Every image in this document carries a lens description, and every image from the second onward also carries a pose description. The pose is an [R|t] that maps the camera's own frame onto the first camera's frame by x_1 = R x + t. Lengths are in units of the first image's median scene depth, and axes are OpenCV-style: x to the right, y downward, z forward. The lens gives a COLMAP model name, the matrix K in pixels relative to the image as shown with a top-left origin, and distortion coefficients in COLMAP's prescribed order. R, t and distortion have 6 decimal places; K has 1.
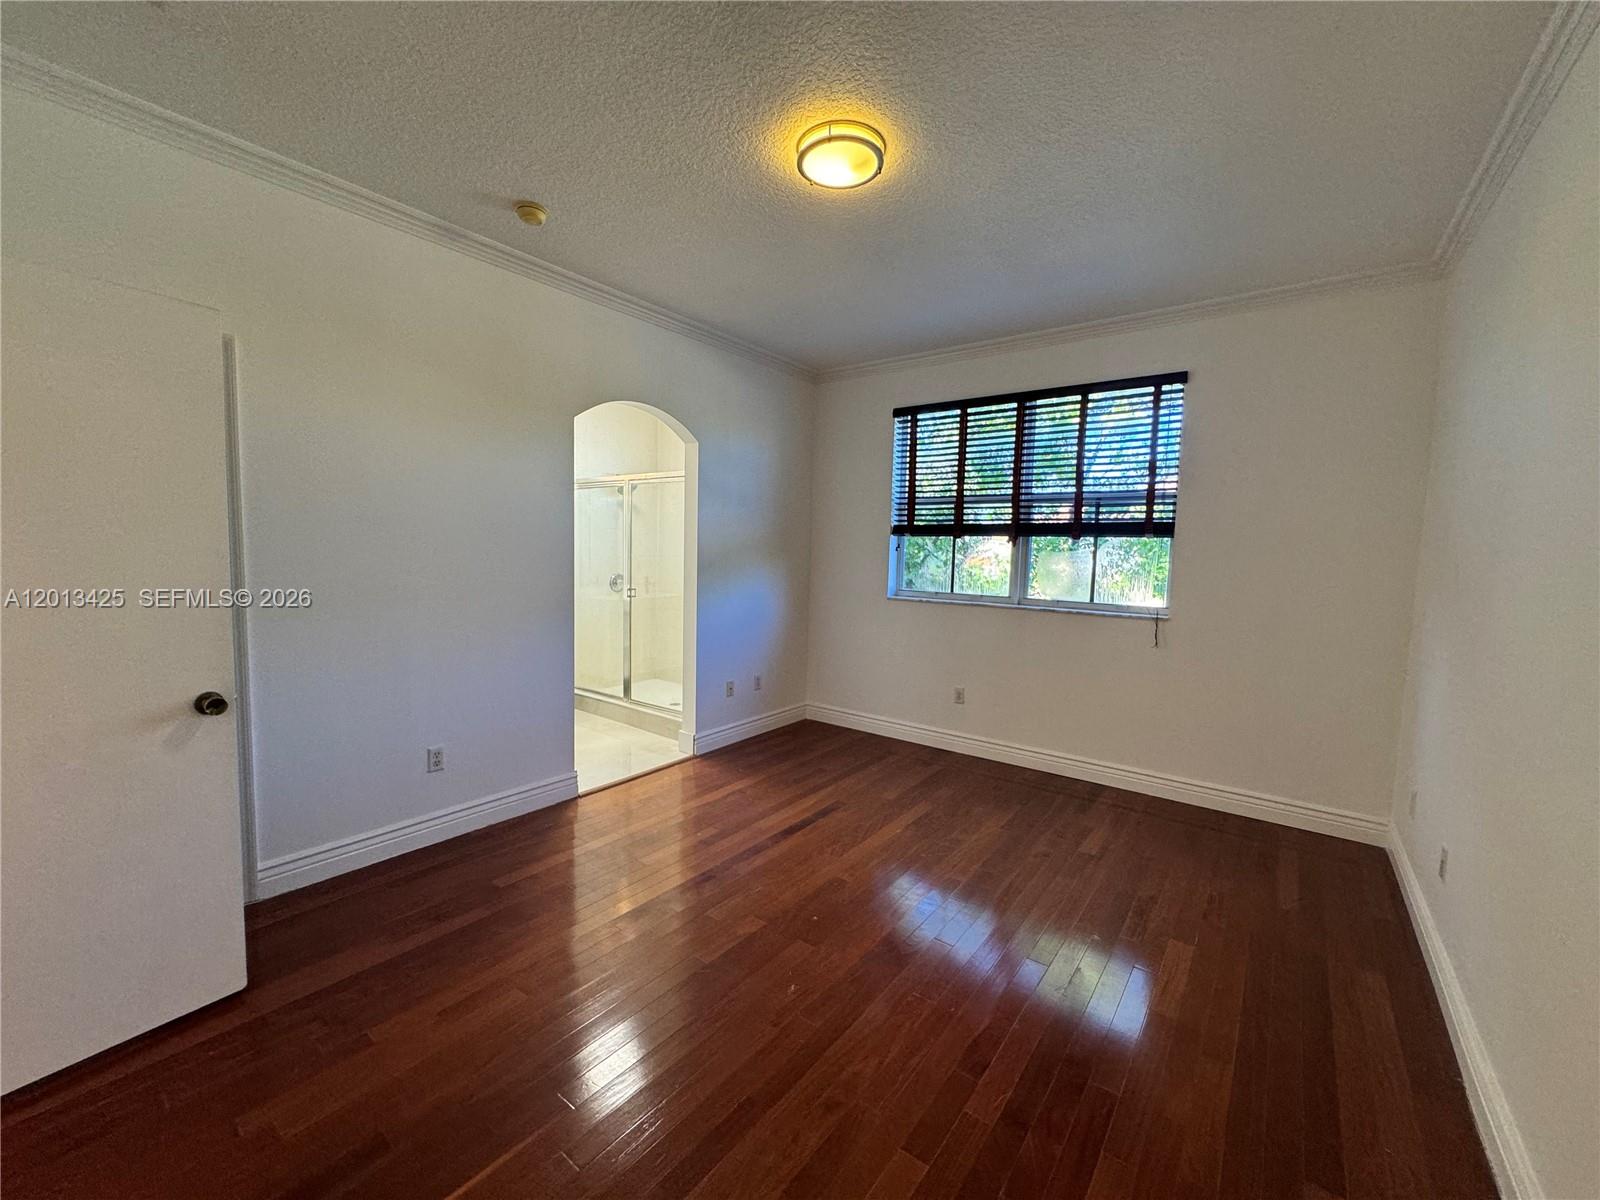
lens RADIAL K [[641.9, 0, 802.9], [0, 641.9, 601.5], [0, 0, 1]] dist [0.000320, 0.000375]
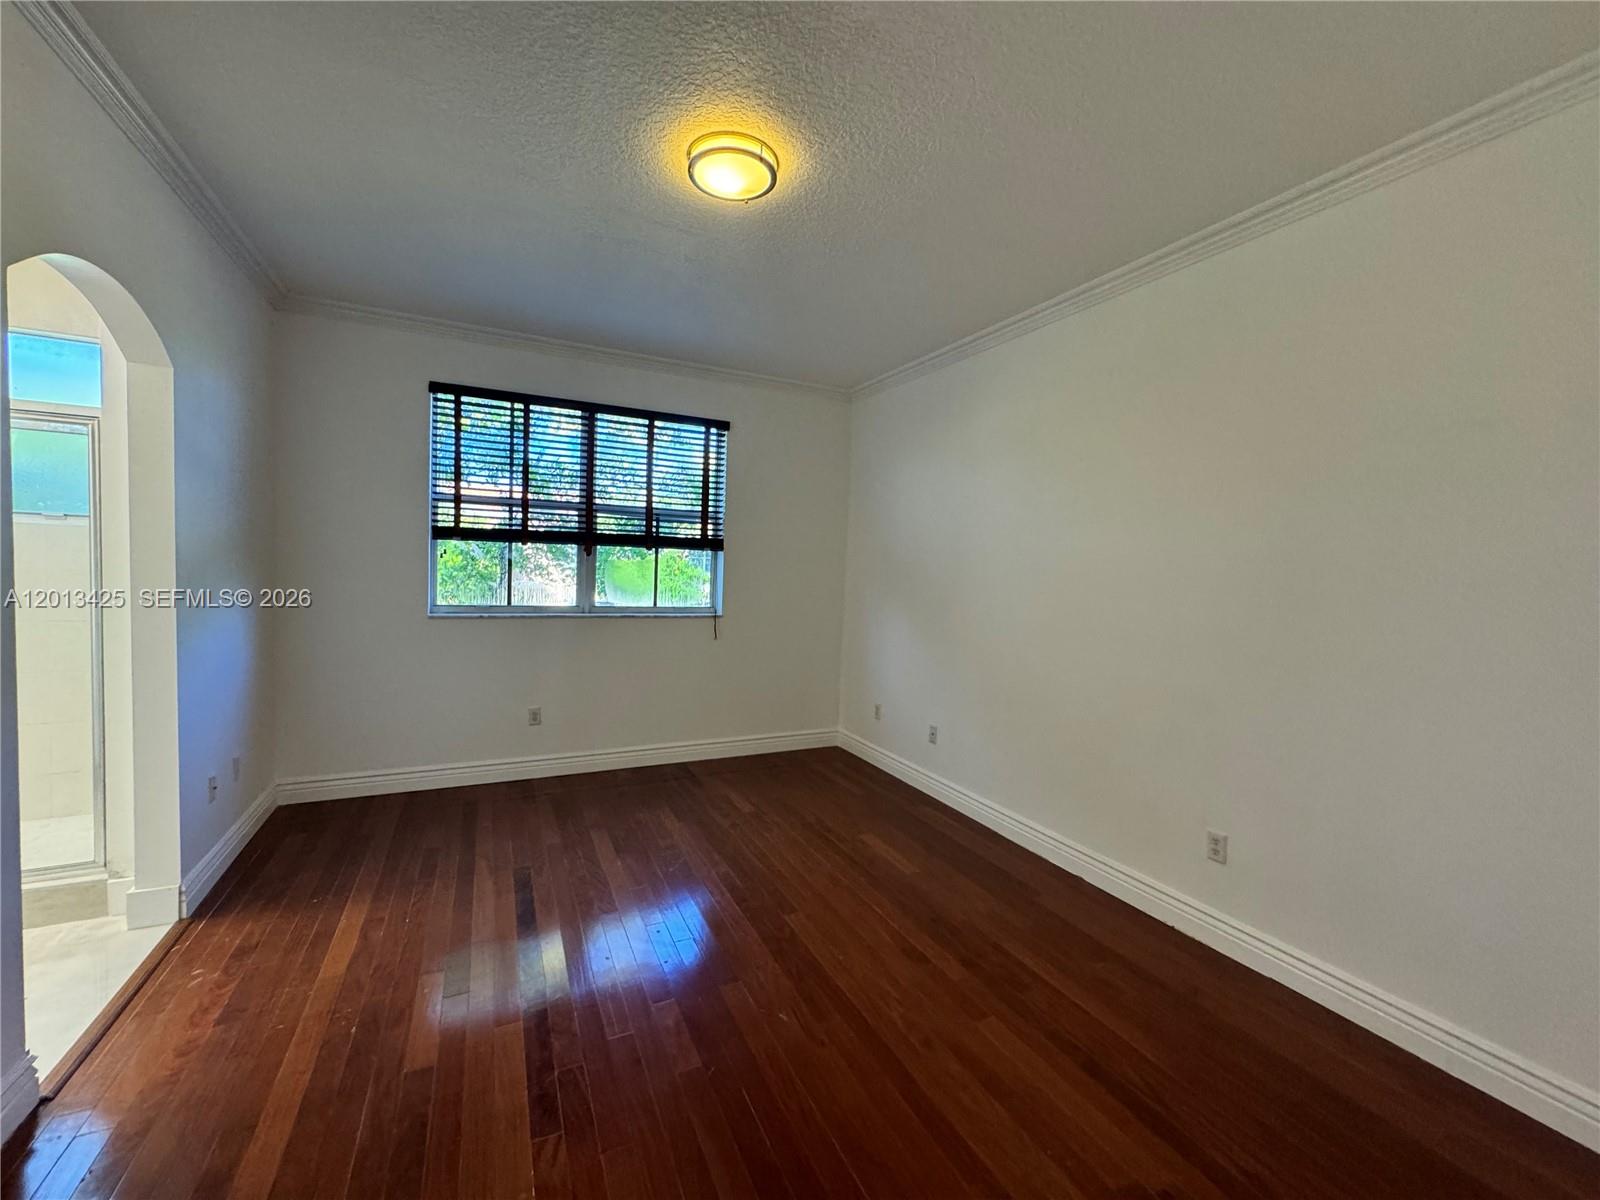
lens RADIAL K [[641.9, 0, 802.9], [0, 641.9, 601.5], [0, 0, 1]] dist [0.000320, 0.000375]
pose [[0.446919, -0.056416, 0.892794, -0.444274], [0.052618, 0.997939, 0.036720, -0.035063], [-0.893026, 0.030566, 0.448966, 0.268478]]
